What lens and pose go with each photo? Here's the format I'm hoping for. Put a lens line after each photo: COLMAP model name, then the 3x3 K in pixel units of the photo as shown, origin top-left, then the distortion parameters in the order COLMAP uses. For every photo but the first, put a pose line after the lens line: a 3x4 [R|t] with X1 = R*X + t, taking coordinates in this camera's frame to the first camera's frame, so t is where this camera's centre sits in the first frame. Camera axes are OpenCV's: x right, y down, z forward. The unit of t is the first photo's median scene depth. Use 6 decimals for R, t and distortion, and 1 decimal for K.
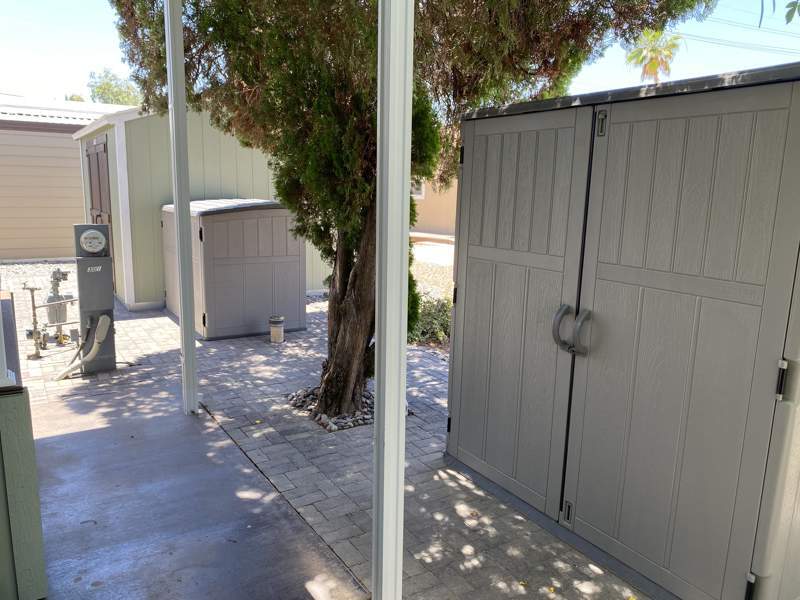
lens RADIAL K [[606.2, 0, 416.5], [0, 606.2, 298.4], [0, 0, 1]] dist [0.093520, -0.092478]
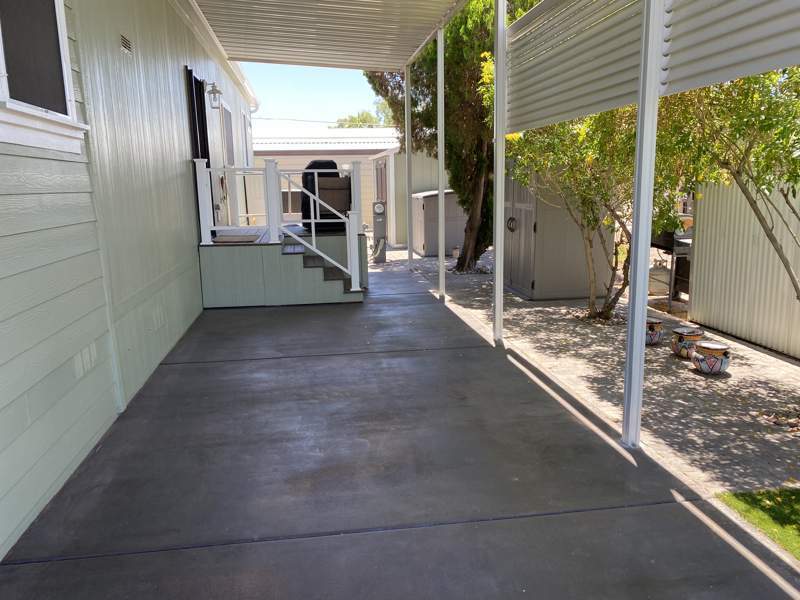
lens RADIAL K [[606.2, 0, 416.5], [0, 606.2, 298.4], [0, 0, 1]] dist [0.093520, -0.092478]
pose [[0.917356, 0.042414, -0.395802, 0.555631], [-0.038991, 0.999100, 0.016693, 0.209784], [0.396153, 0.000119, 0.918184, -1.105207]]
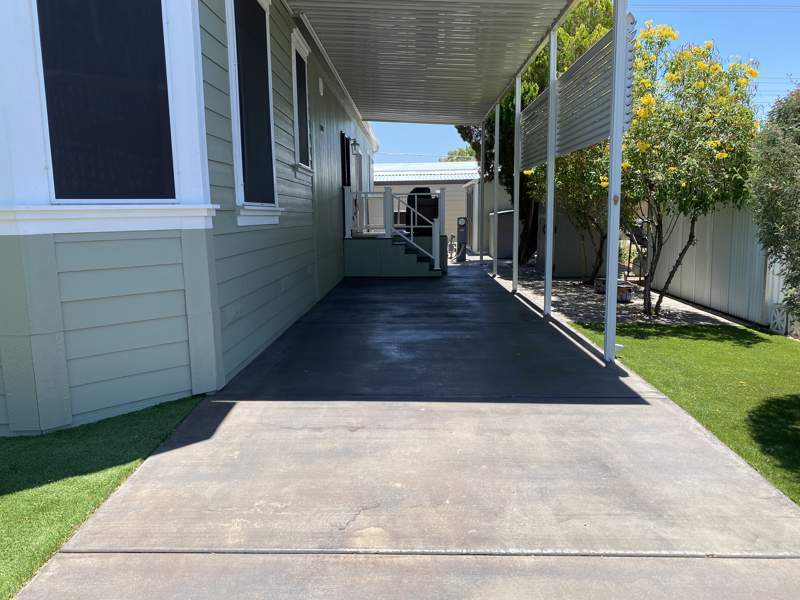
lens RADIAL K [[606.2, 0, 416.5], [0, 606.2, 298.4], [0, 0, 1]] dist [0.093520, -0.092478]
pose [[0.834343, 0.051168, -0.548866, 1.064947], [-0.074712, 0.996992, -0.020626, 0.393825], [0.546159, 0.058215, 0.835656, -1.805207]]
